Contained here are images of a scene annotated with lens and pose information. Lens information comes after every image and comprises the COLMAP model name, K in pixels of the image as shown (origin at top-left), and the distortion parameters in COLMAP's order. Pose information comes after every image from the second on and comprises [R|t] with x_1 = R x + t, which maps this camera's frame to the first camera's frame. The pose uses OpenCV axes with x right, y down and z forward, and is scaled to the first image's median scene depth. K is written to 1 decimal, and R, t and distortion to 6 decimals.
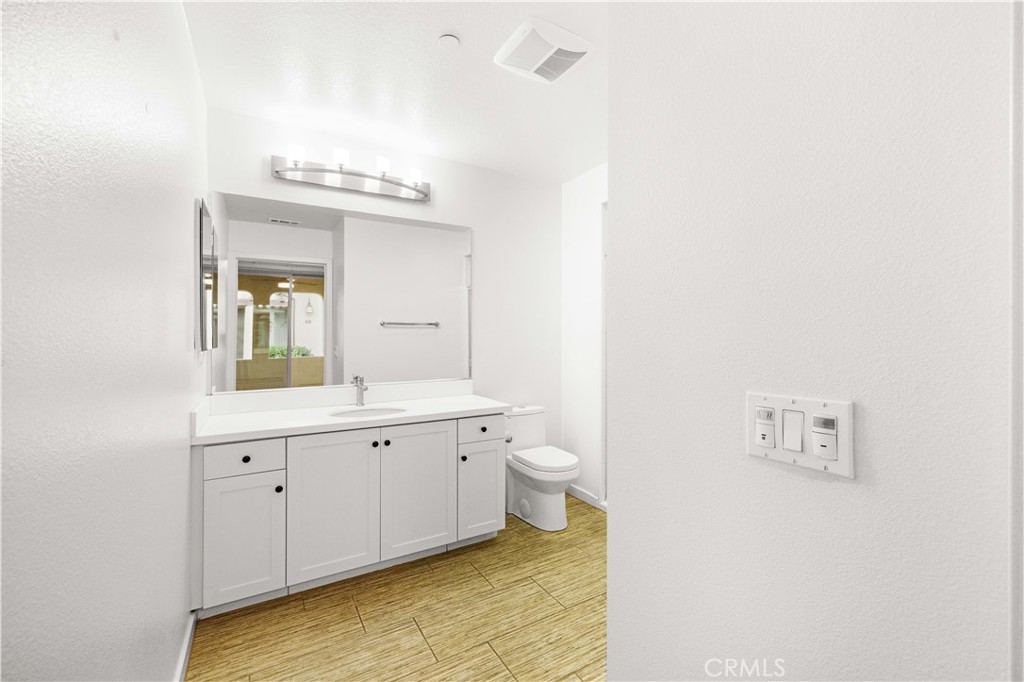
lens RADIAL K [[430.8, 0, 514.8], [0, 430.8, 336.5], [0, 0, 1]] dist [0.002573, 0.000431]
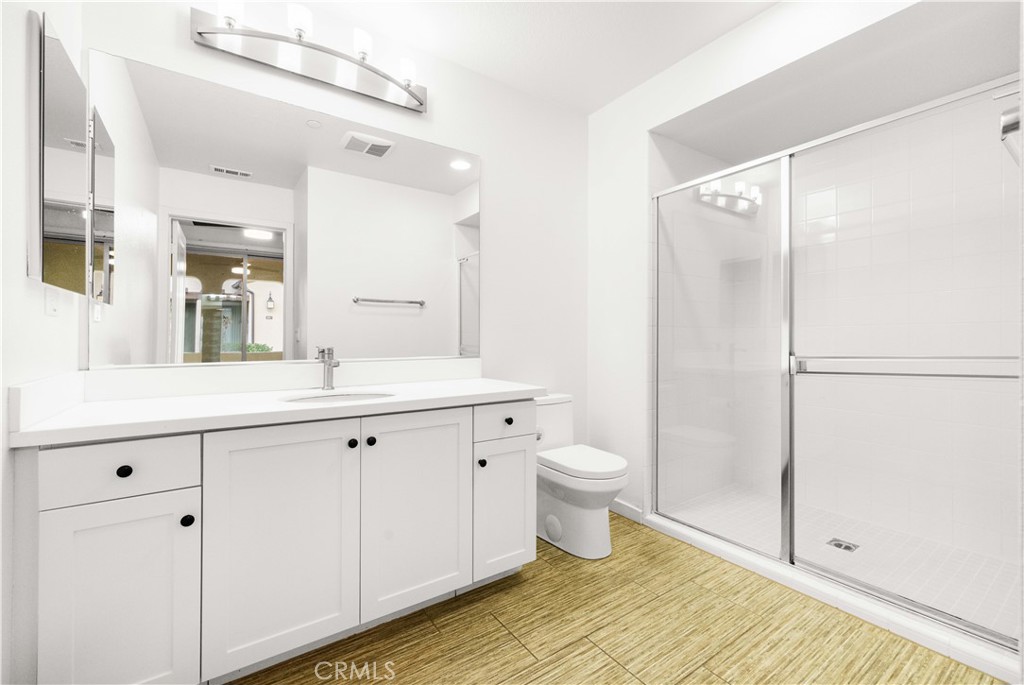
lens RADIAL K [[430.8, 0, 514.8], [0, 430.8, 338.0], [0, 0, 1]] dist [0.002573, 0.000431]
pose [[0.997751, 0.001398, 0.067020, -0.107579], [-0.001181, 0.999994, -0.003278, 0.080850], [-0.067024, 0.003191, 0.997746, 0.292184]]
